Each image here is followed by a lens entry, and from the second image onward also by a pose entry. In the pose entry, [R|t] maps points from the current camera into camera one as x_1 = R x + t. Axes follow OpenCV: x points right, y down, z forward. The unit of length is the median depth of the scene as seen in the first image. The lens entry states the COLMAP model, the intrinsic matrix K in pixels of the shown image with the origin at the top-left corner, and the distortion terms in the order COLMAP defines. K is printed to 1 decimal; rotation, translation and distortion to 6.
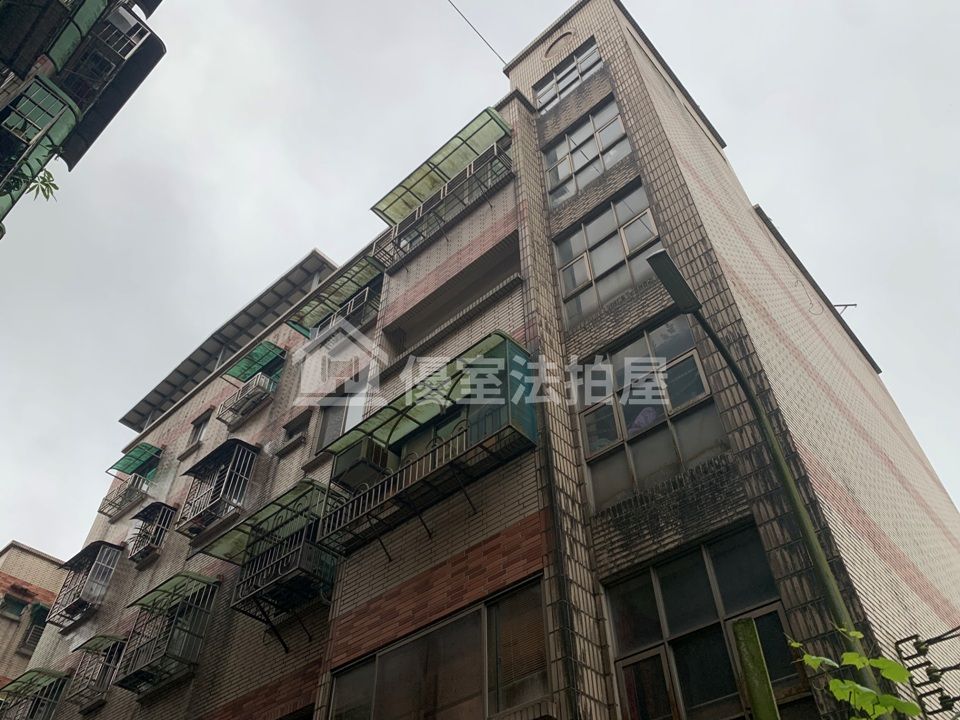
lens RADIAL K [[740.7, 0, 479.9], [0, 740.7, 362.6], [0, 0, 1]] dist [0.046391, -0.067552]
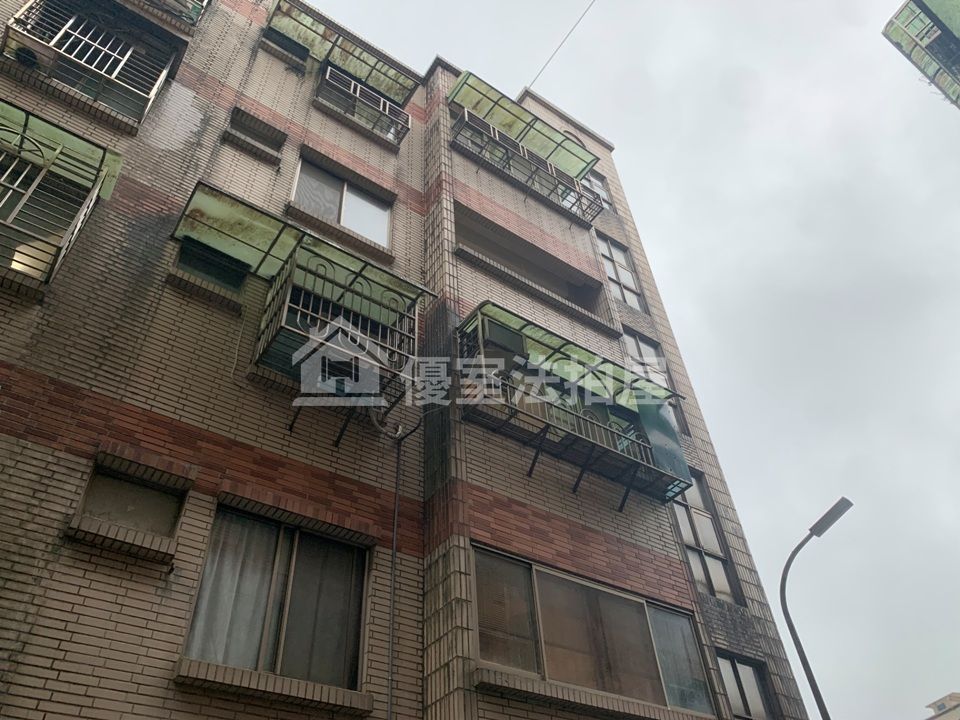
lens RADIAL K [[740.7, 0, 489.9], [0, 740.7, 363.9], [0, 0, 1]] dist [0.046391, -0.067552]
pose [[0.224106, 0.683470, 0.694726, -1.024201], [-0.676165, 0.622414, -0.394211, 0.676731], [-0.701839, -0.381404, 0.601625, 0.614243]]
